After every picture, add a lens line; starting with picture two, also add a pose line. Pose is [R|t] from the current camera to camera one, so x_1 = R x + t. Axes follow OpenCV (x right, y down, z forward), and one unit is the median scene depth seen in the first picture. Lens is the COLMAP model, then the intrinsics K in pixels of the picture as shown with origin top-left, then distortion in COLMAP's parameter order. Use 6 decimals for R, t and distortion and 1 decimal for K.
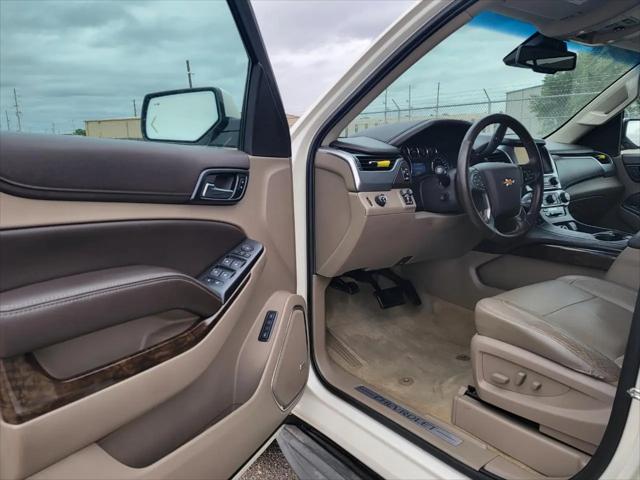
lens RADIAL K [[507.9, 0, 320.0], [0, 507.9, 240.0], [0, 0, 1]] dist [0.049134, -0.005349]
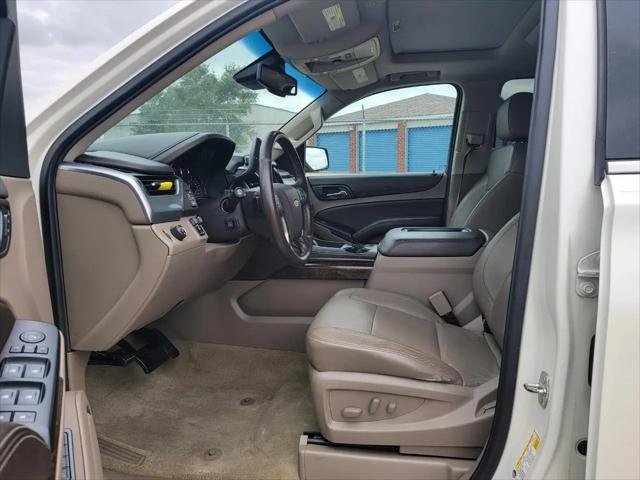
lens RADIAL K [[489.7, 0, 279.5], [0, 489.7, 243.4], [0, 0, 1]] dist [0.060369, -0.000102]
pose [[0.712132, -0.098896, 0.695045, -0.279359], [0.129884, 0.991497, 0.007999, -0.047544], [-0.689926, 0.084579, 0.718922, 0.357813]]
